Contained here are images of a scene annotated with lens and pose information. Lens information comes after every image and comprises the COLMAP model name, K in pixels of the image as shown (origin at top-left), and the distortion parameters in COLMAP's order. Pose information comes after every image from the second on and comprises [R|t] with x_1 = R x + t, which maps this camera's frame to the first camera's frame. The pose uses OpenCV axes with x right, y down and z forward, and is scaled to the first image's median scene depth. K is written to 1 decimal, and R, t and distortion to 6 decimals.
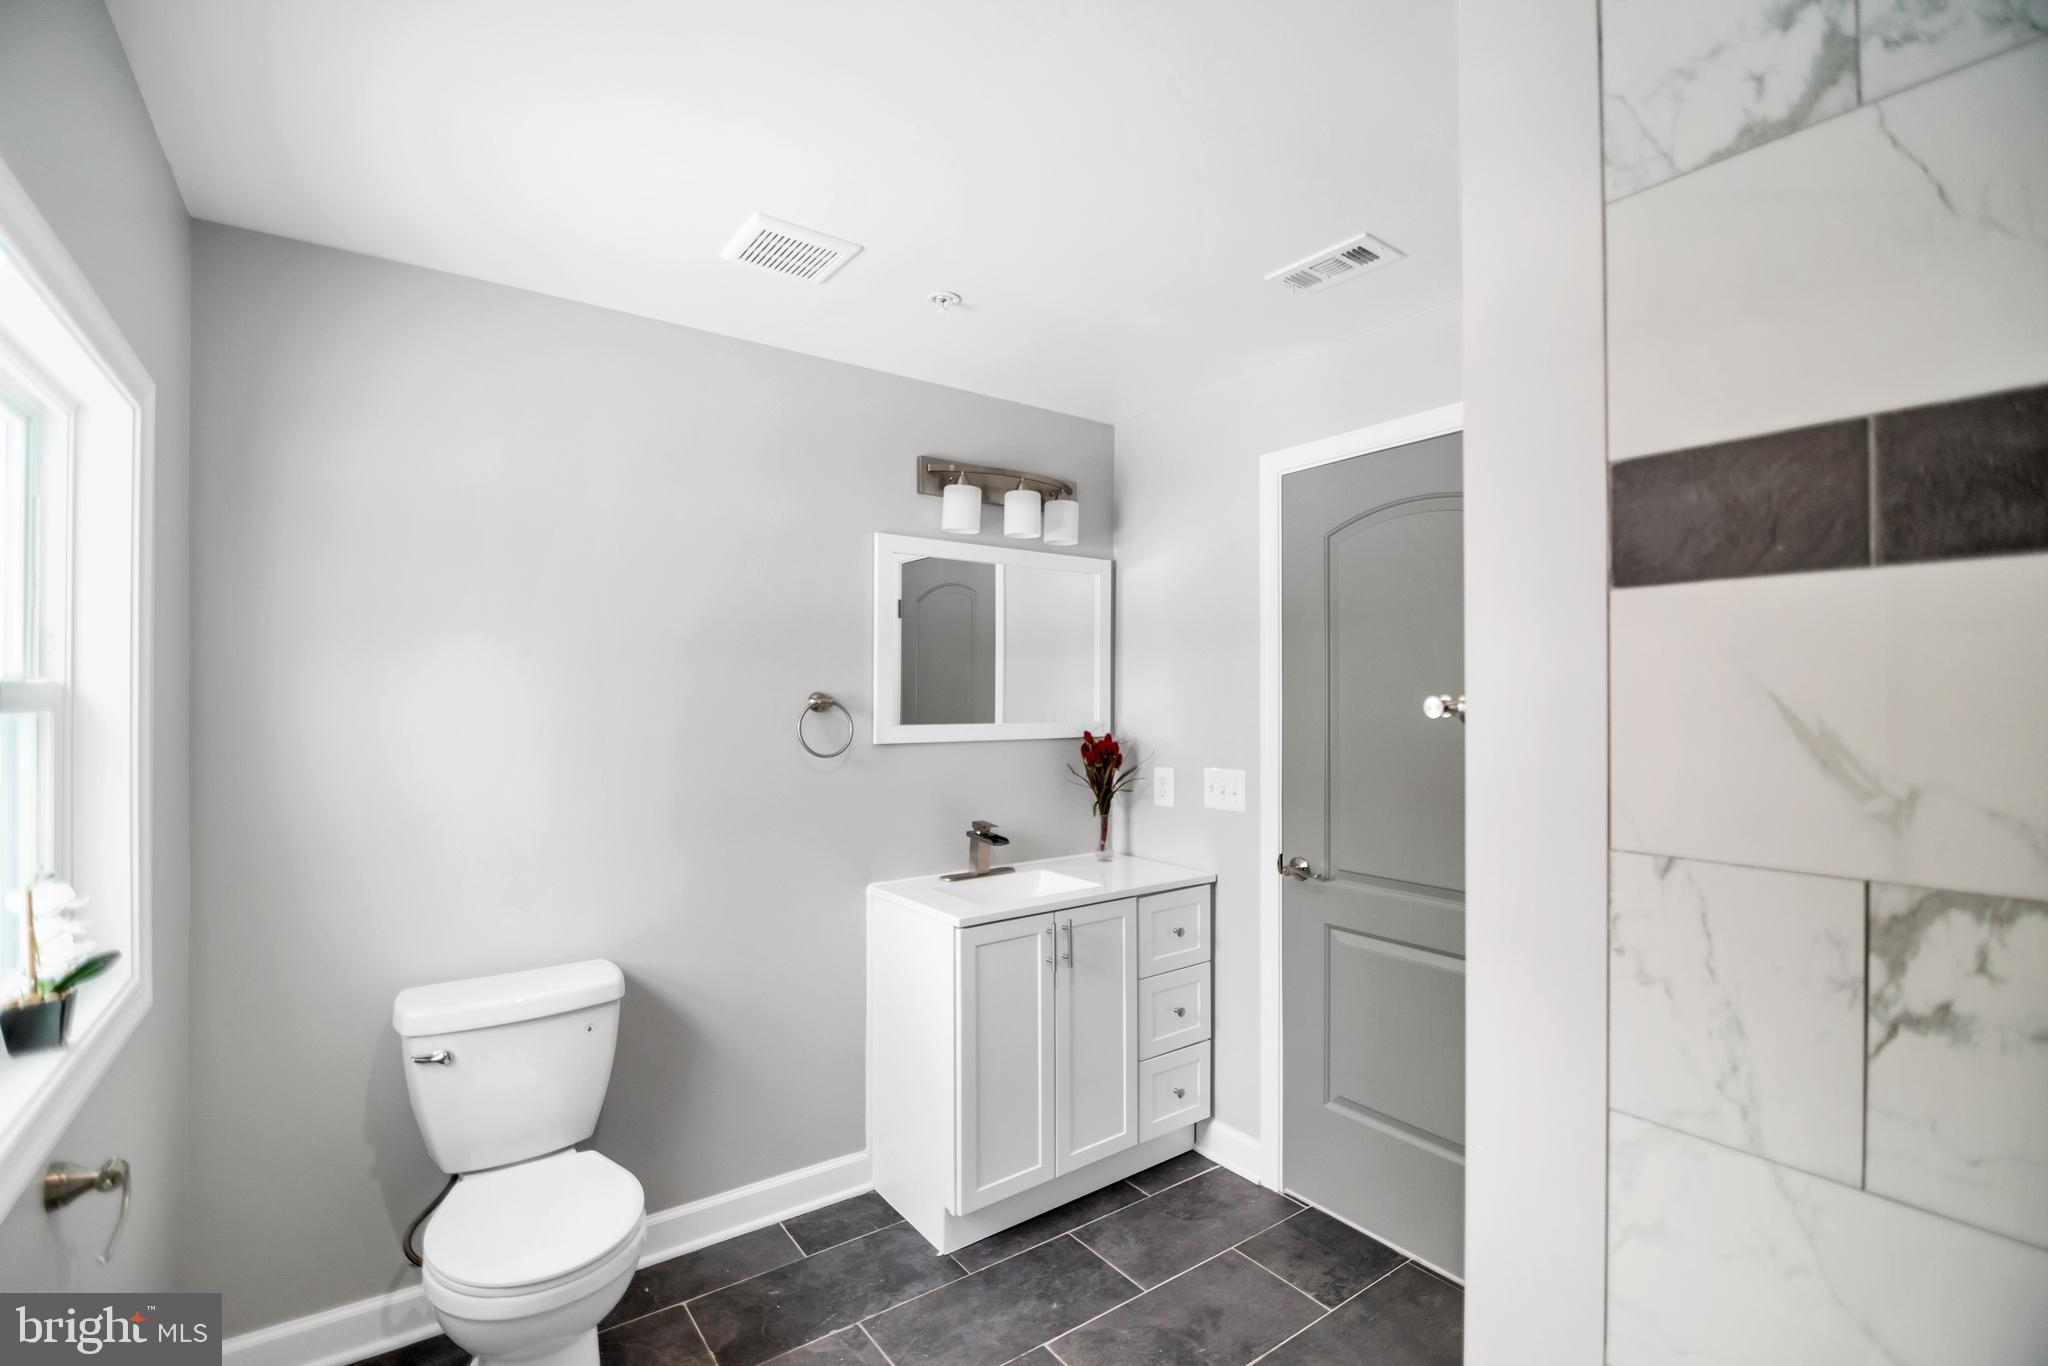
lens RADIAL K [[926.0, 0, 1024.0], [0, 926.0, 683.0], [0, 0, 1]] dist [-0.000101, -0.003383]
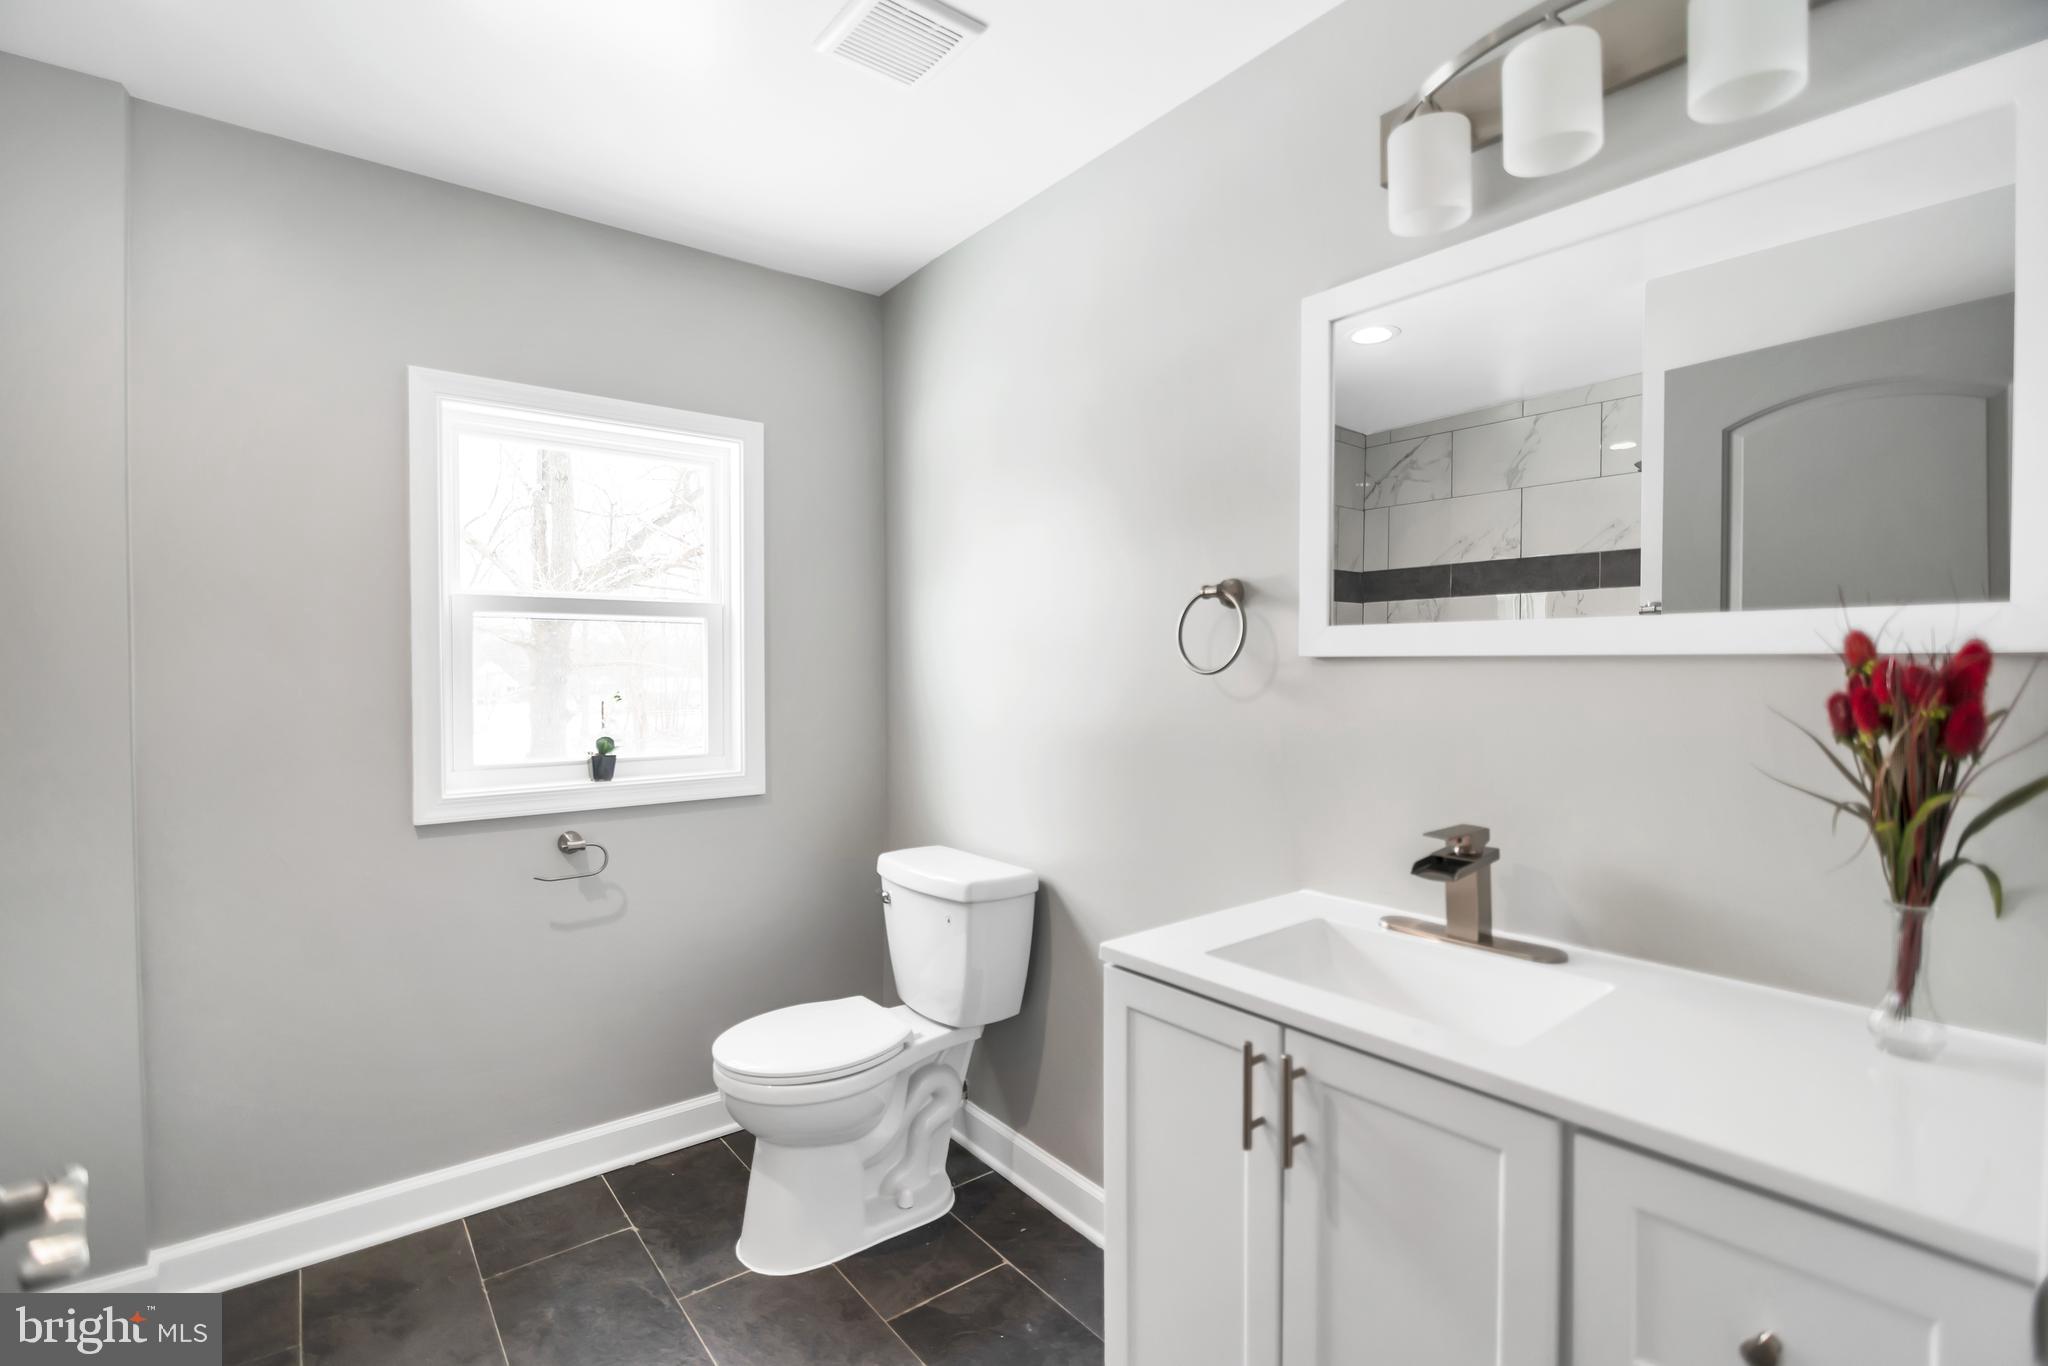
lens RADIAL K [[926.0, 0, 1024.0], [0, 926.0, 683.0], [0, 0, 1]] dist [-0.000101, -0.003383]
pose [[0.043609, 0.004173, -0.999040, 0.433541], [0.002591, 0.999987, 0.004290, 0.080056], [0.999045, -0.002776, 0.043597, 0.803787]]
